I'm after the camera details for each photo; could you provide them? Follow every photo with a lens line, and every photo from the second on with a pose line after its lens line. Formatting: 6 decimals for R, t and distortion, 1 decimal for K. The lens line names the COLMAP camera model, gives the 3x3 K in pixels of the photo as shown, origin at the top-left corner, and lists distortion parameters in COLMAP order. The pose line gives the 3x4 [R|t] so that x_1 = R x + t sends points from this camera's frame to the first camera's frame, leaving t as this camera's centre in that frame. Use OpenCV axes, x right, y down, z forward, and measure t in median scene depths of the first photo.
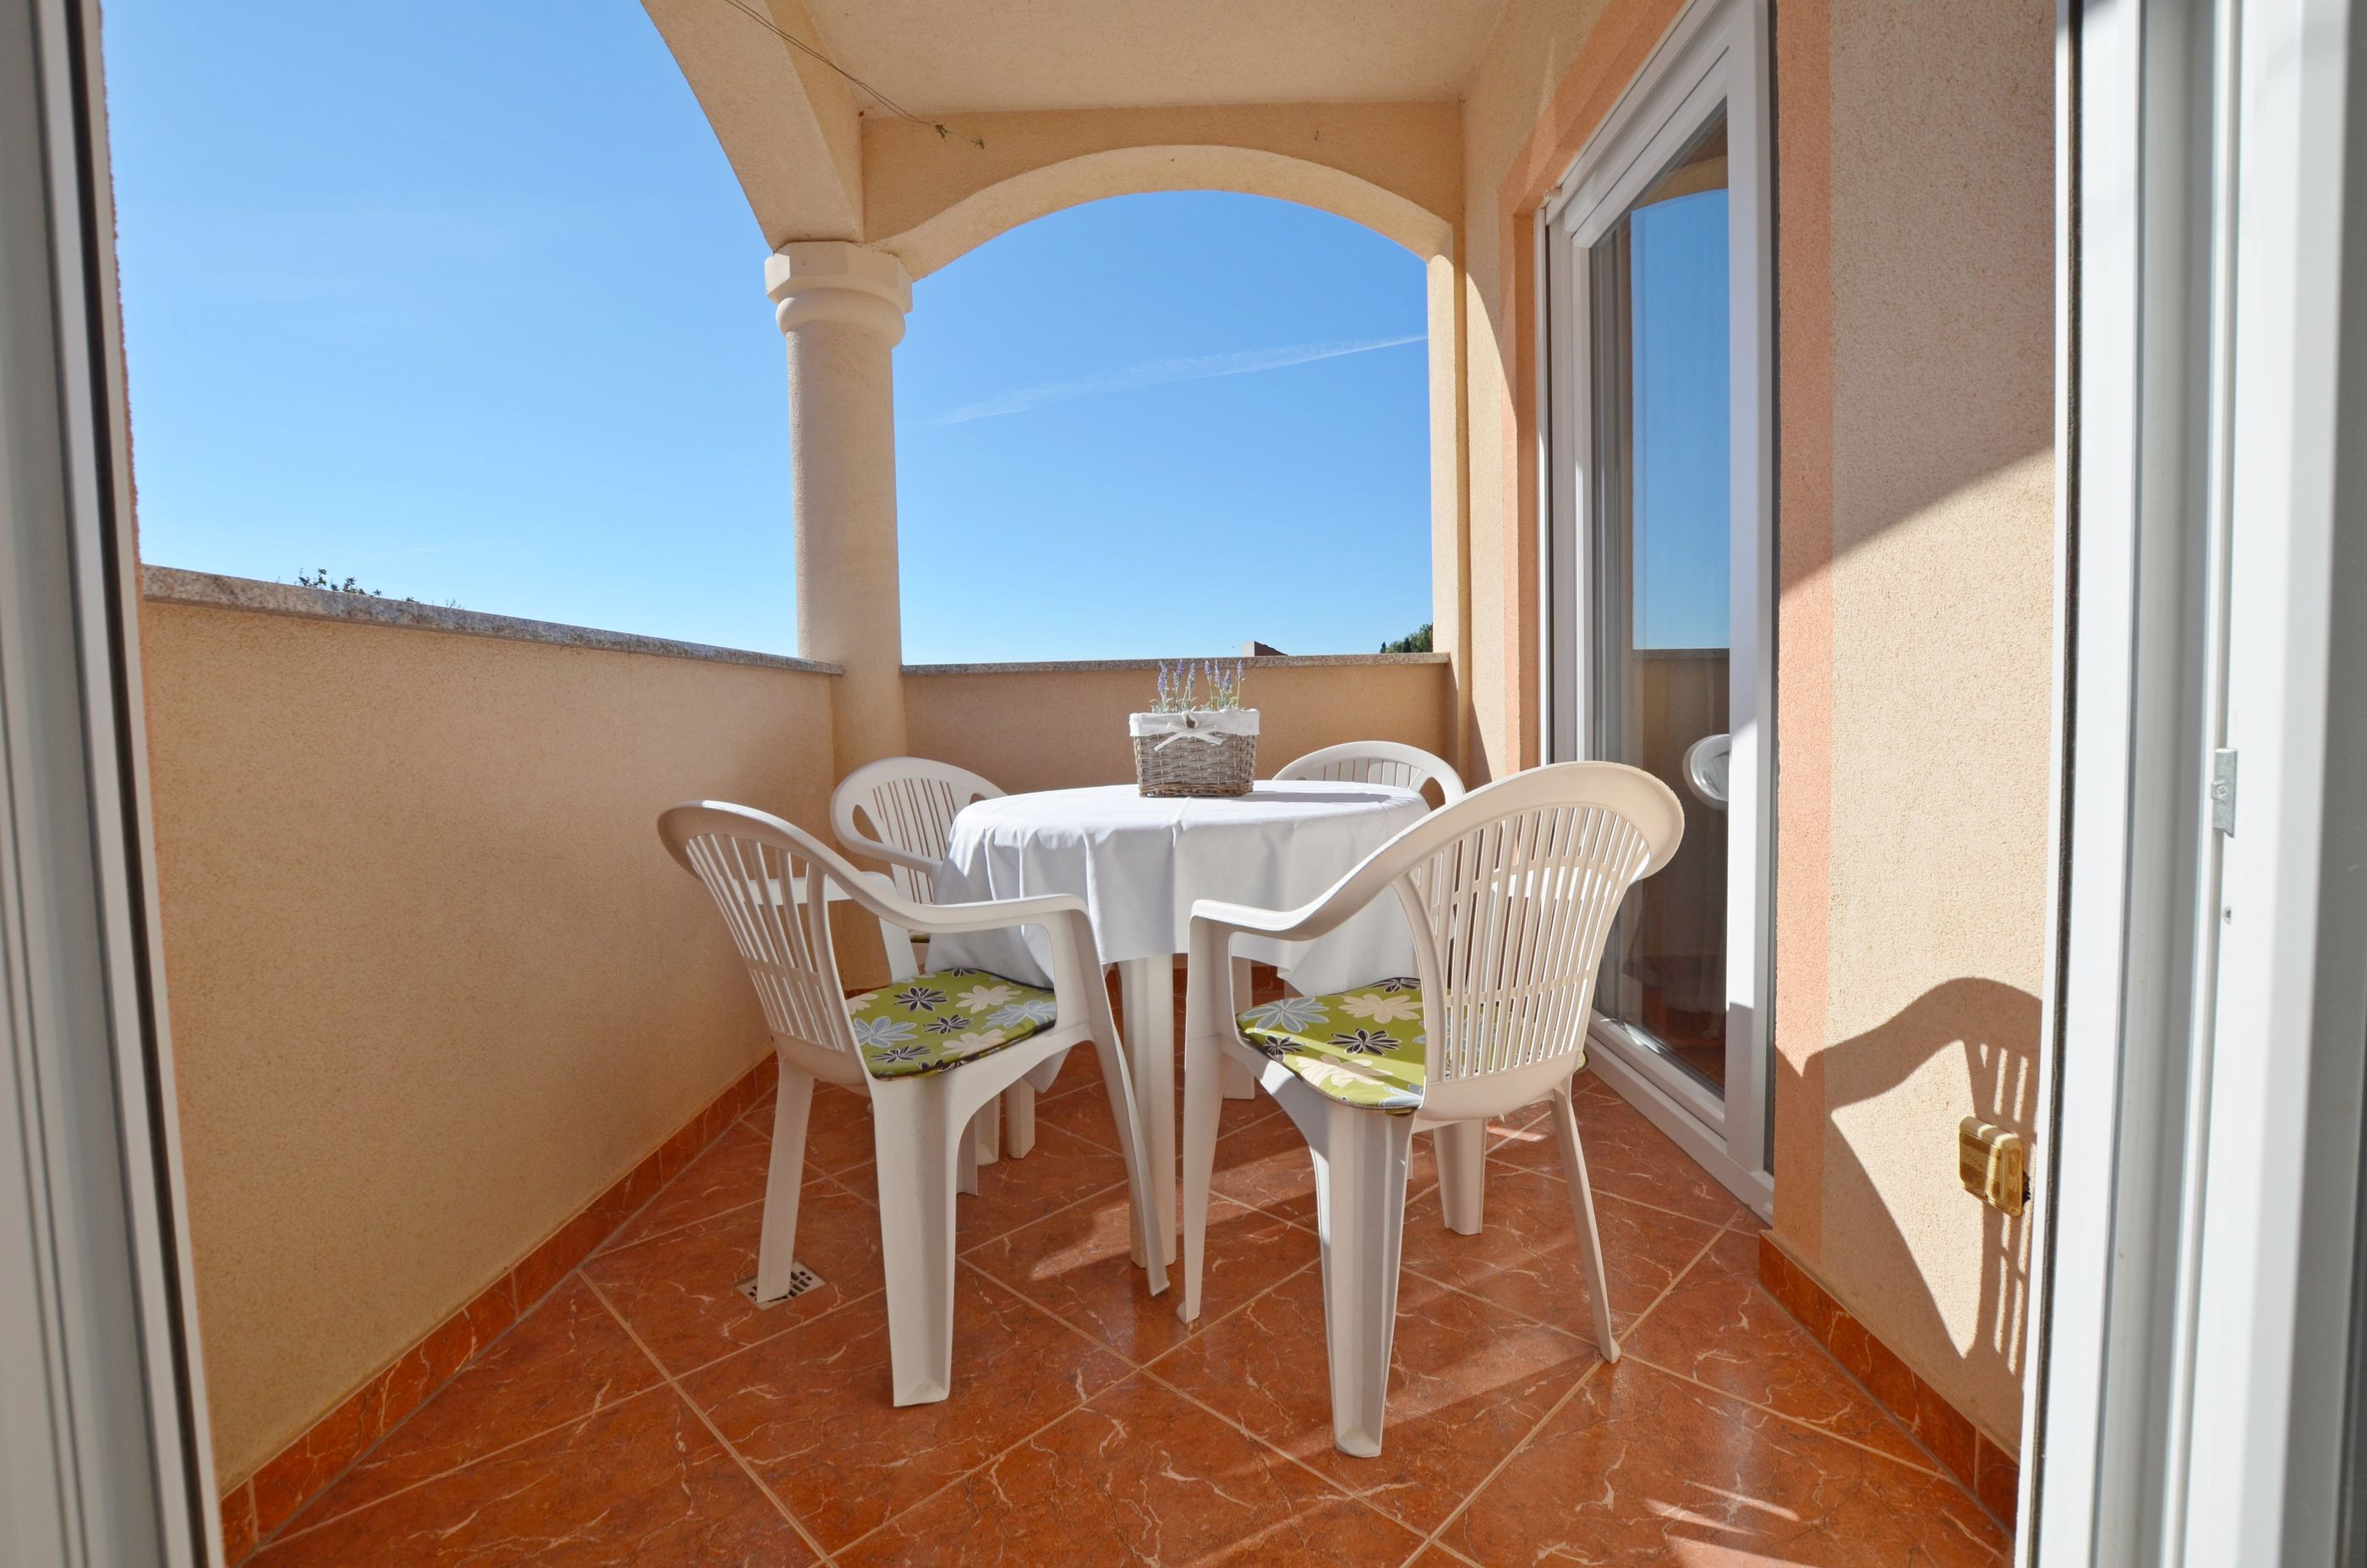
lens RADIAL K [[1062.3, 0, 1187.5], [0, 1062.3, 769.3], [0, 0, 1]] dist [-0.034697, 0.004833]
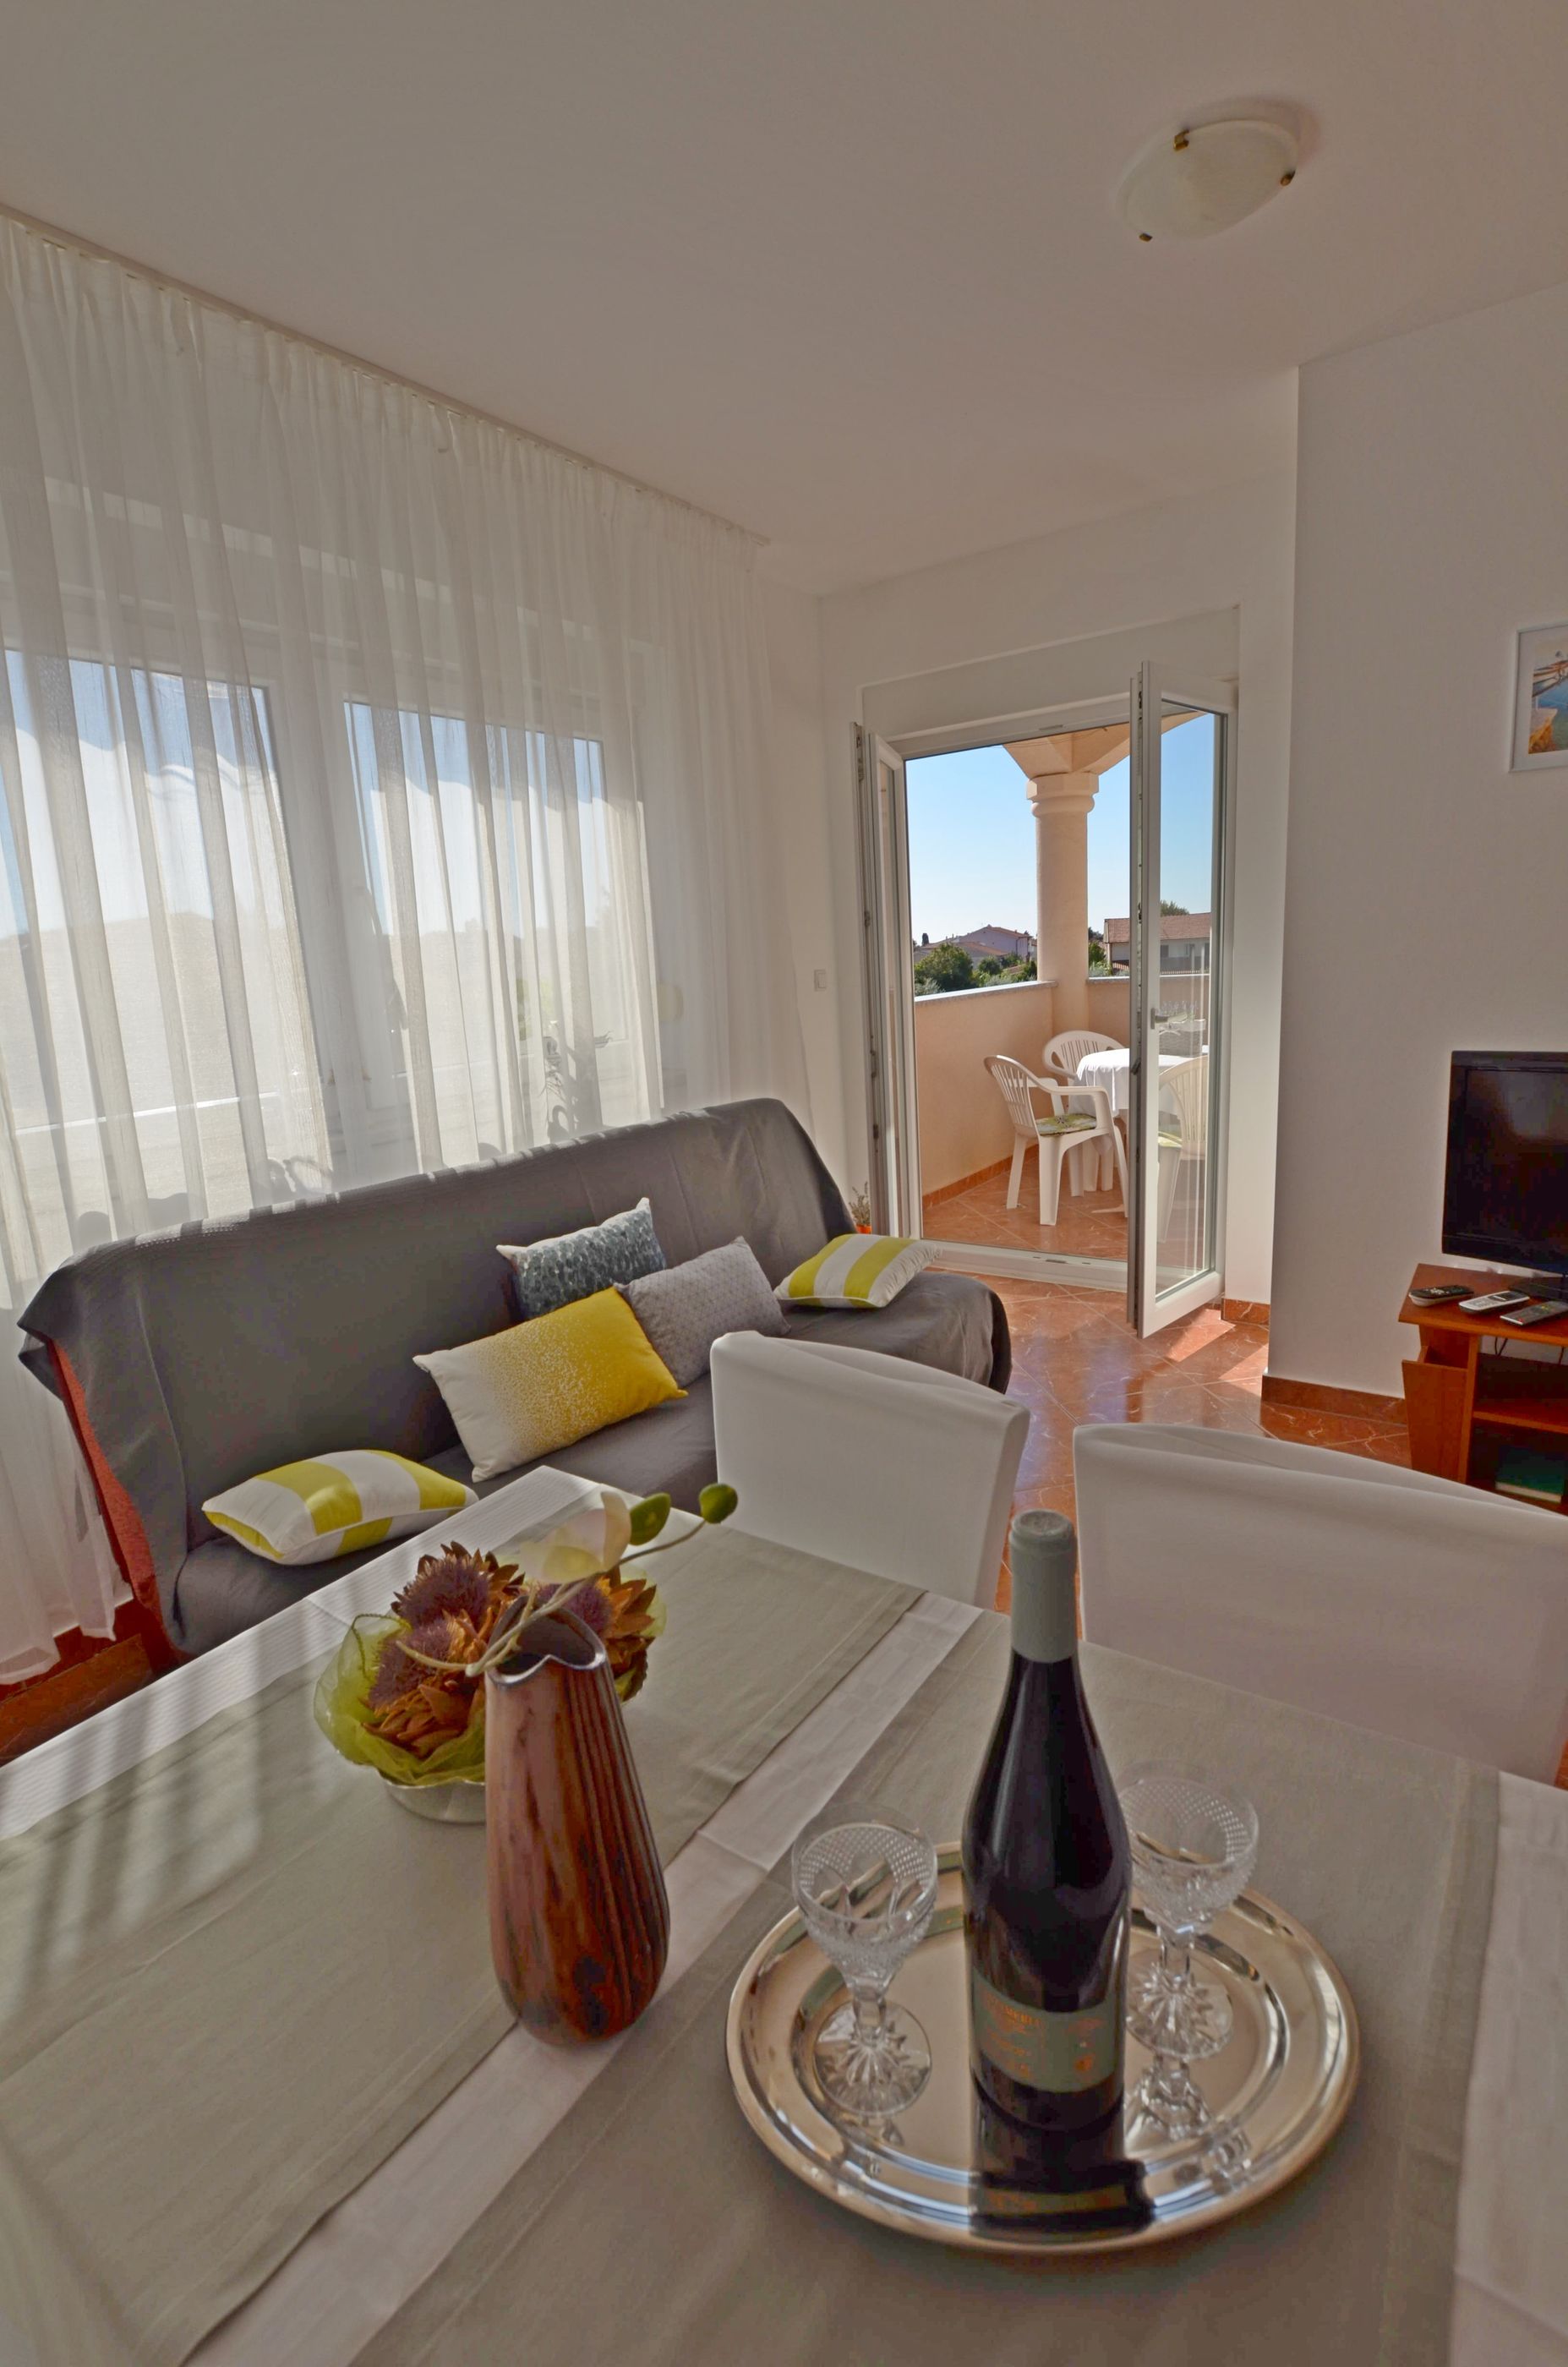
lens RADIAL K [[1062.3, 0, 774.7], [0, 1062.3, 1176.1], [0, 0, 1]] dist [-0.034697, 0.004833]
pose [[0.811581, 0.092626, -0.576850, 0.914924], [0.011565, 0.984612, 0.174373, -0.178082], [0.584125, -0.148189, 0.798021, -2.080536]]
